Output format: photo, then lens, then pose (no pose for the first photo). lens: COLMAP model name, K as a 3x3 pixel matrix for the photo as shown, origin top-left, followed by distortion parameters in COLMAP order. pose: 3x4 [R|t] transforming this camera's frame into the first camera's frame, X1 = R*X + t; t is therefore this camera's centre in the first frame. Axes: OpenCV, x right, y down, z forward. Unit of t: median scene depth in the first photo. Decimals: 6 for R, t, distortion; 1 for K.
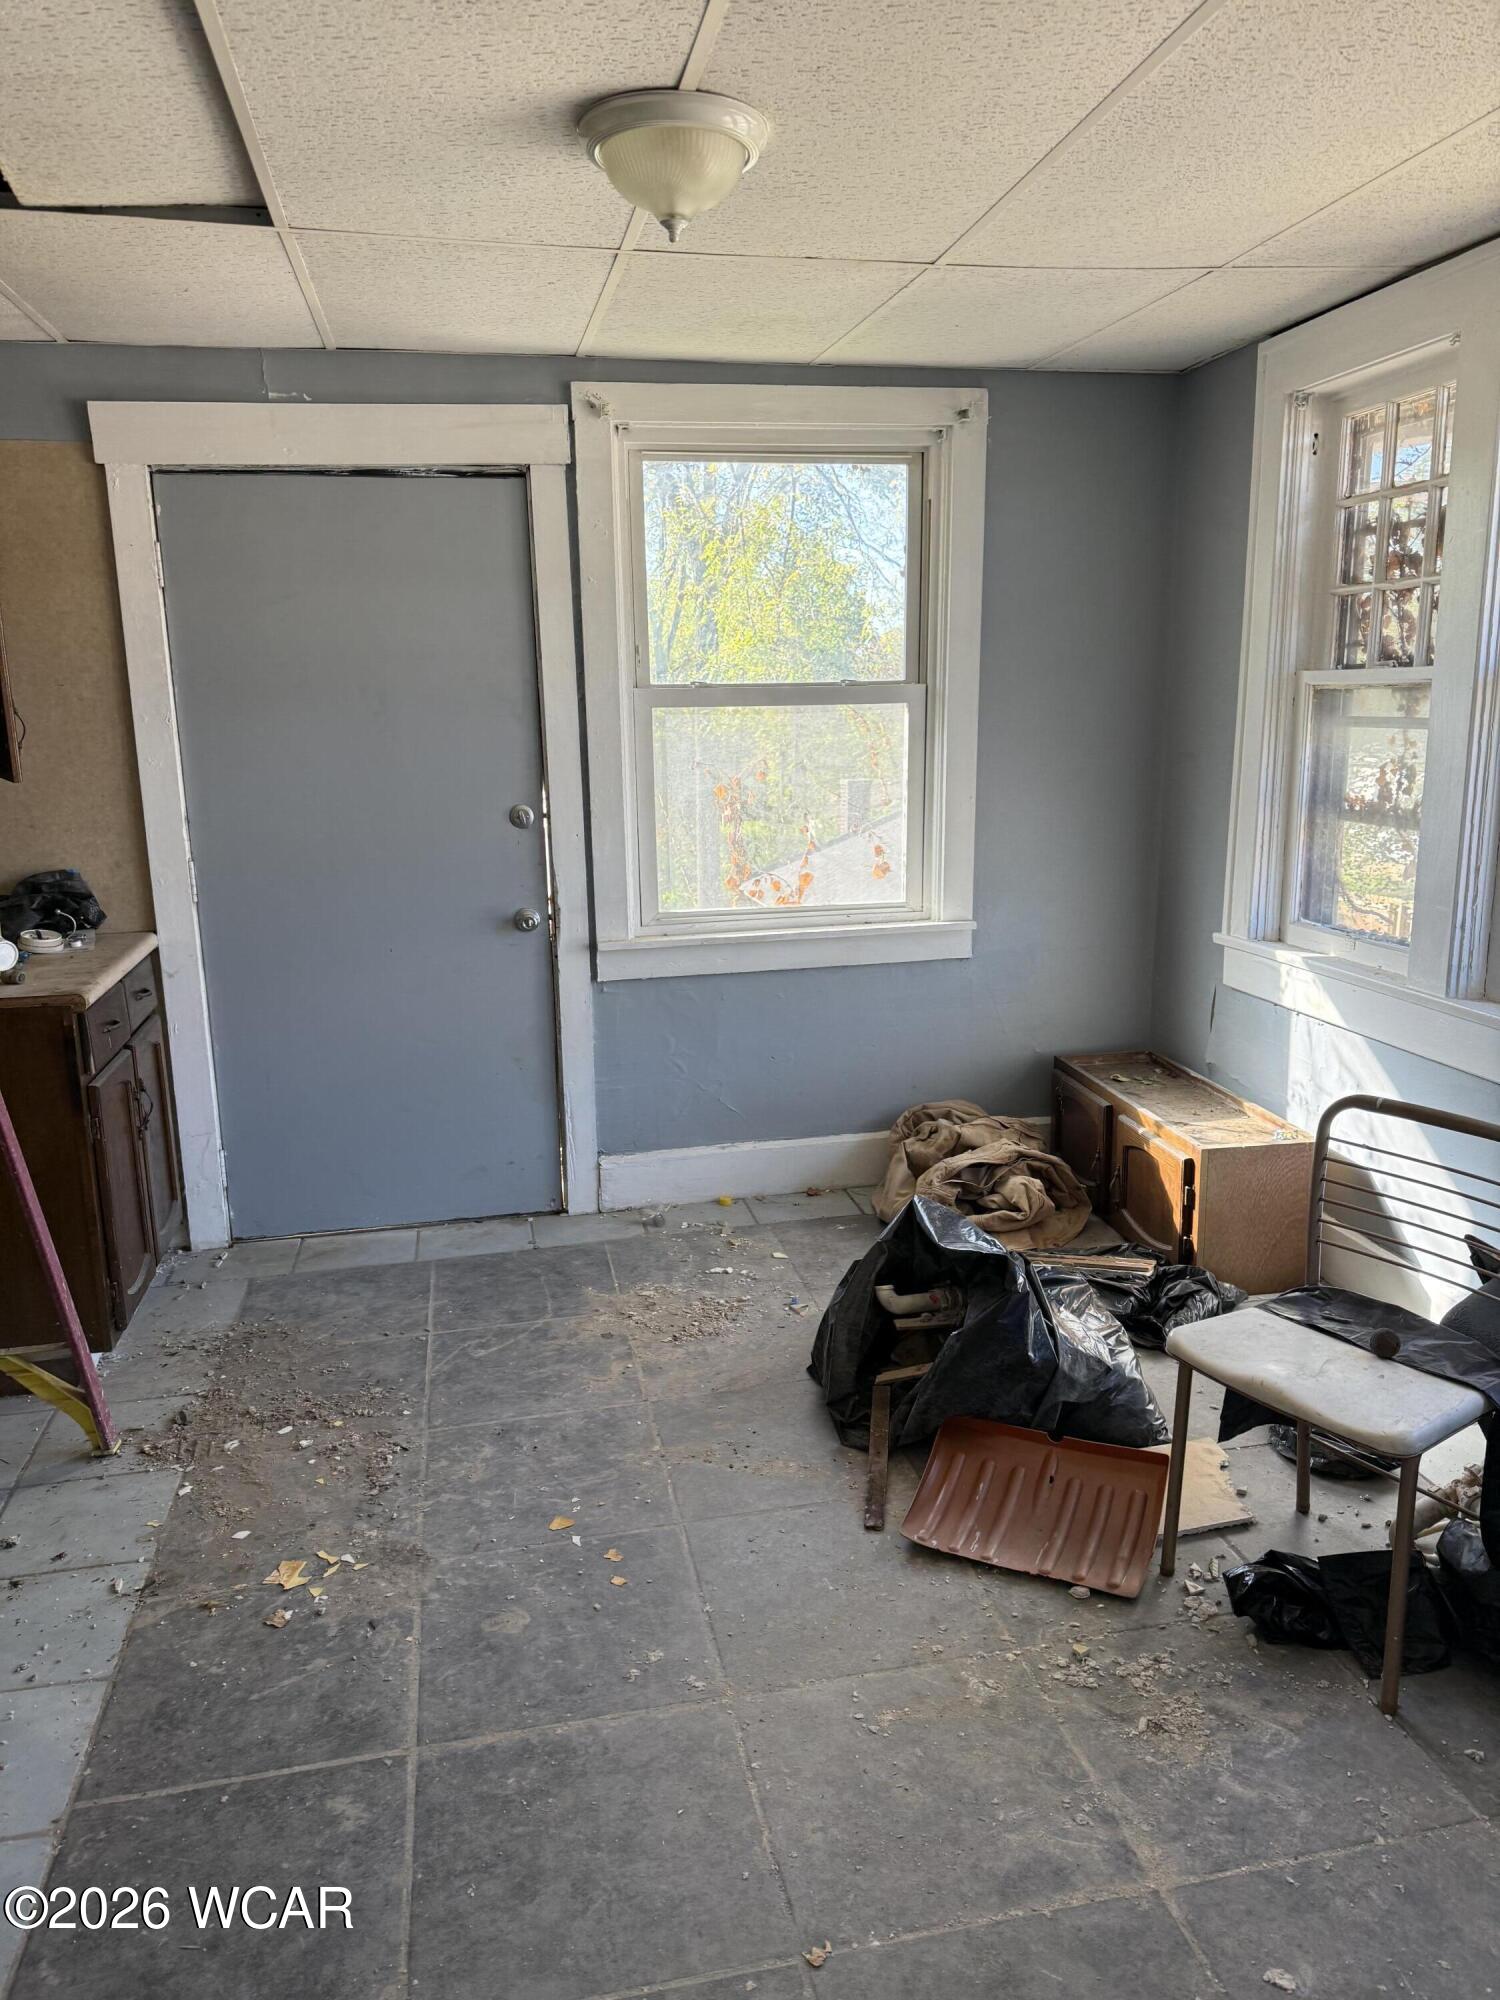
lens RADIAL K [[1417.2, 0, 747.1], [0, 1417.2, 997.1], [0, 0, 1]] dist [0.063176, -0.051944]
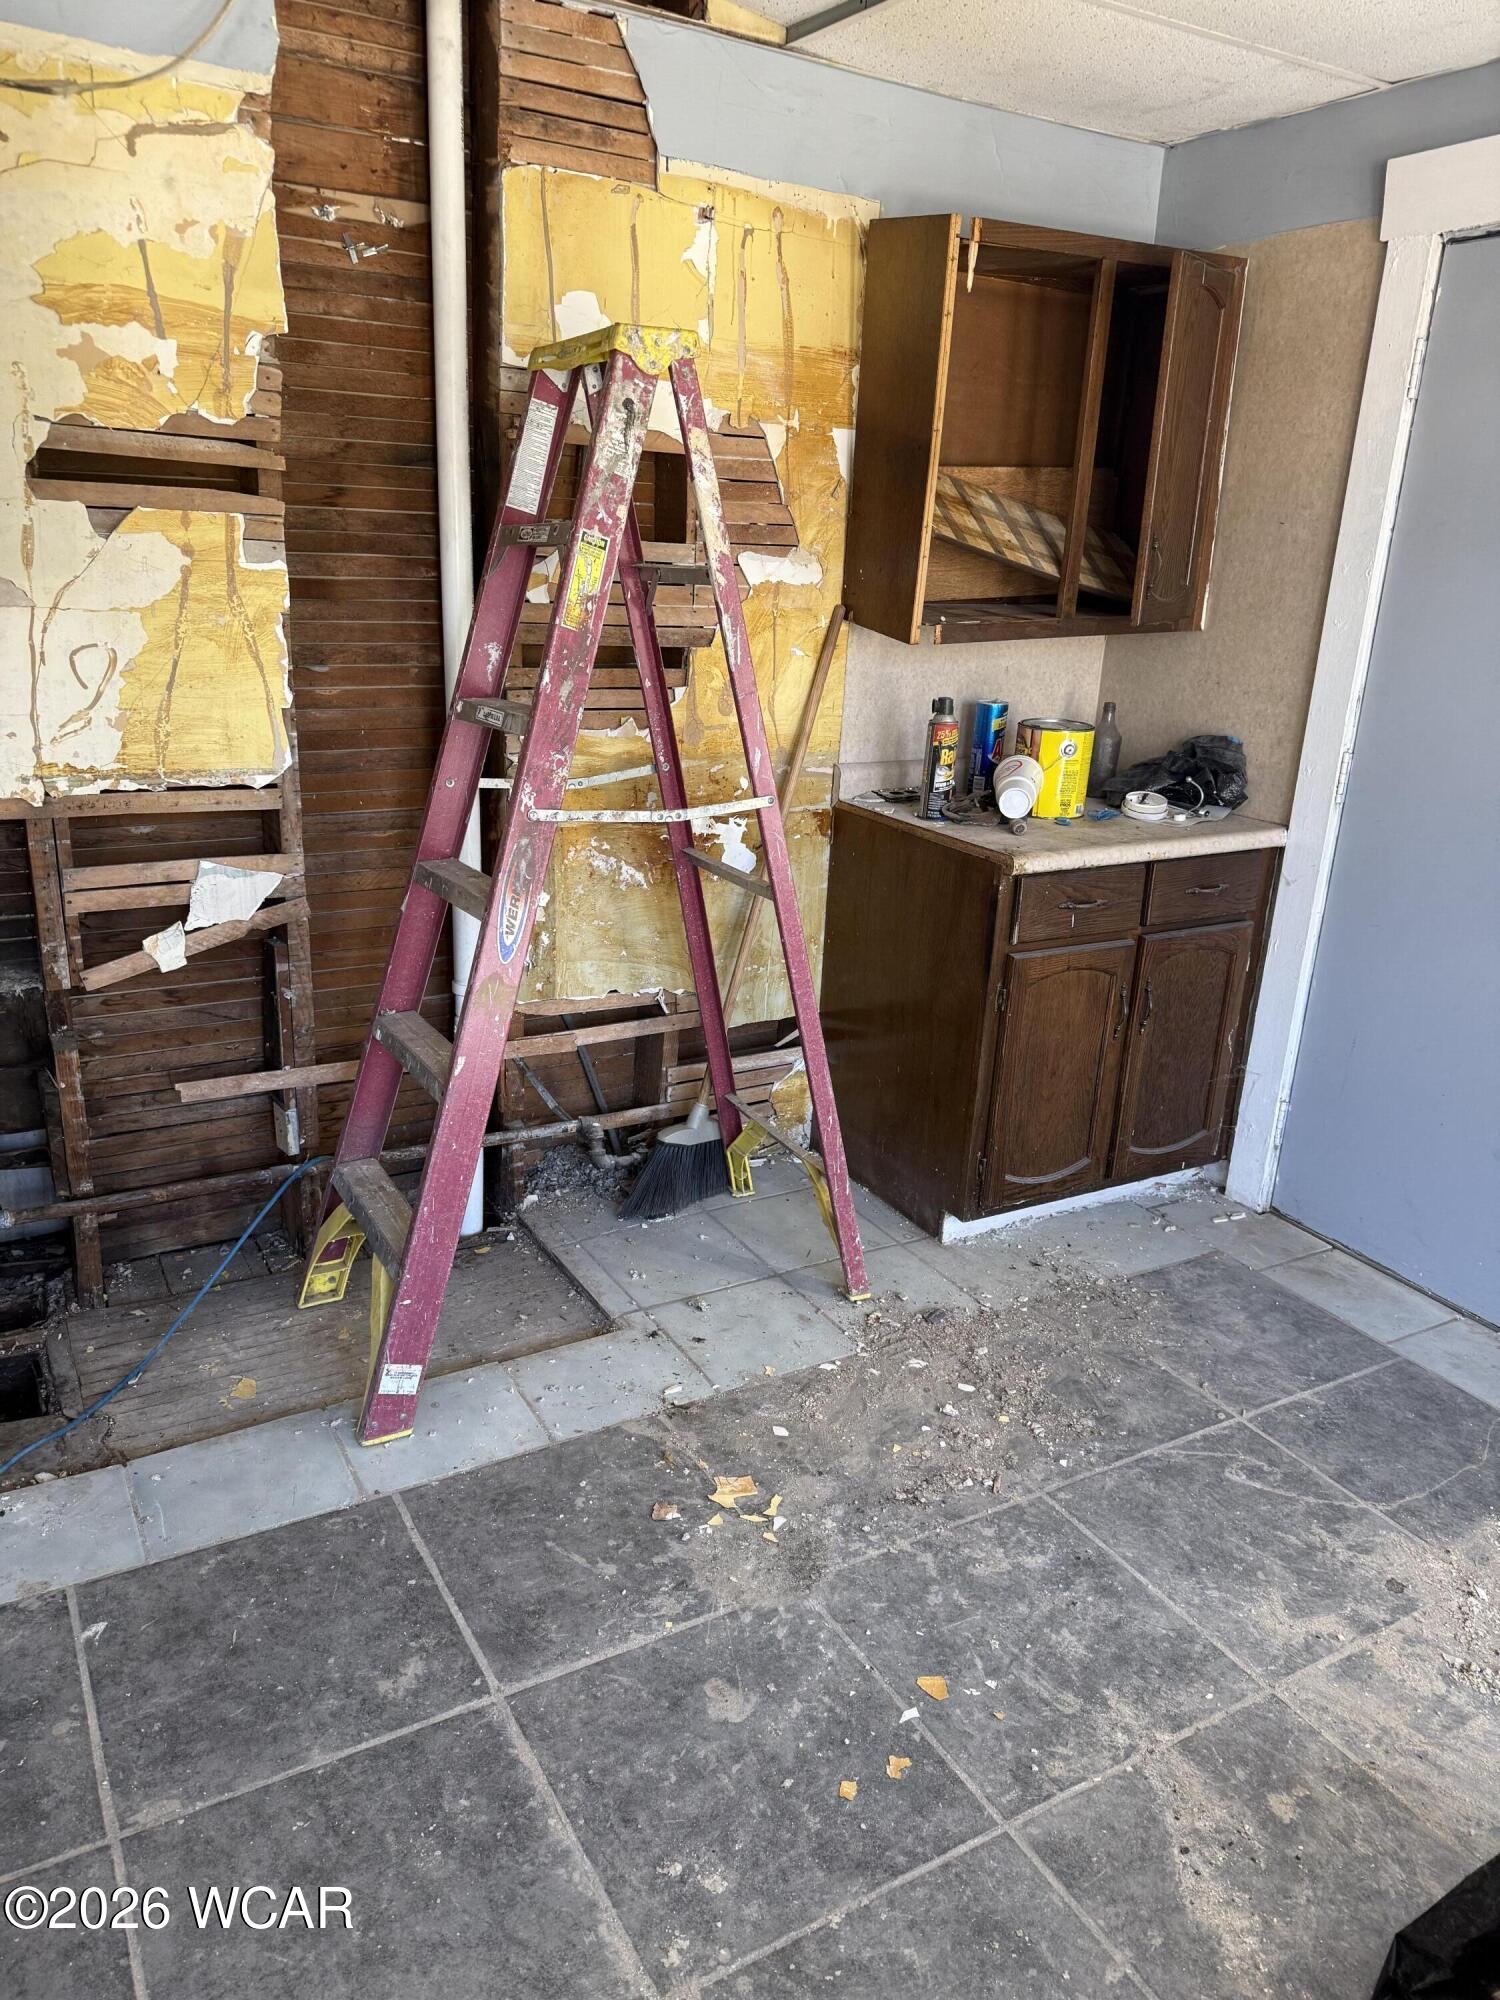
lens RADIAL K [[1417.2, 0, 736.9], [0, 1417.2, 990.9], [0, 0, 1]] dist [0.063176, -0.051944]
pose [[0.320890, 0.334313, -0.886151, 0.300429], [-0.255878, 0.931439, 0.258741, -0.106223], [0.911897, 0.143719, 0.384433, 0.458610]]
